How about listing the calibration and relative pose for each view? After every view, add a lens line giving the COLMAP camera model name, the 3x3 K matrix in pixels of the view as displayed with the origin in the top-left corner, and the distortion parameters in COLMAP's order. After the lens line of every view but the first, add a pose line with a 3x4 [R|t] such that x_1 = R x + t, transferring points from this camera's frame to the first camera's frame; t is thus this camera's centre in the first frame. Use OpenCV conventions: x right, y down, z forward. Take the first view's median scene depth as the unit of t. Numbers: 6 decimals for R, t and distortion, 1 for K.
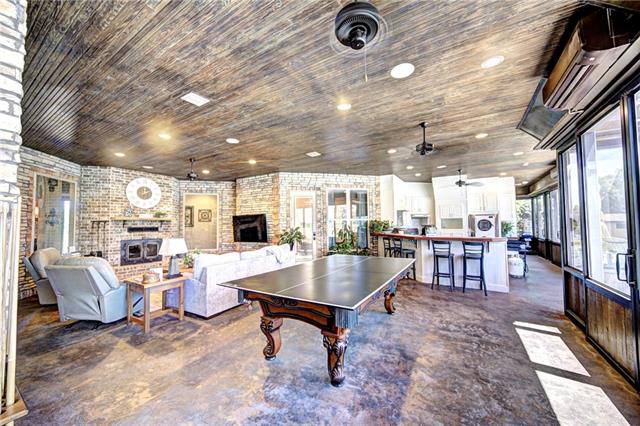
lens RADIAL K [[237.9, 0, 320.0], [0, 237.9, 213.0], [0, 0, 1]] dist [0.000409, 0.000025]
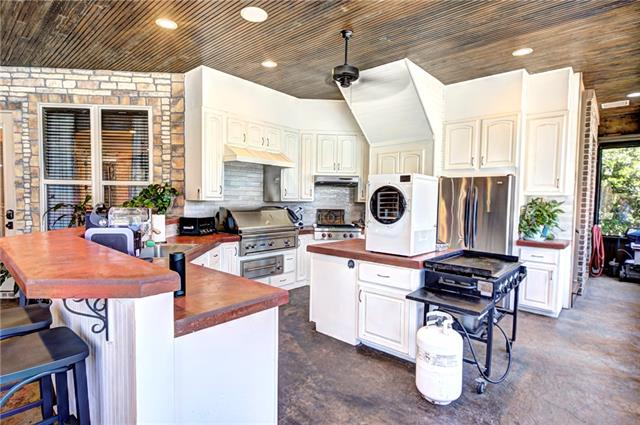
lens RADIAL K [[332.6, 0, 320.0], [0, 332.6, 212.5], [0, 0, 1]] dist [-0.000990, -0.000285]
pose [[0.986191, 0.032448, -0.162403, 0.586308], [-0.017973, 0.995796, 0.089815, 0.020692], [0.164635, -0.085656, 0.982628, 0.489697]]
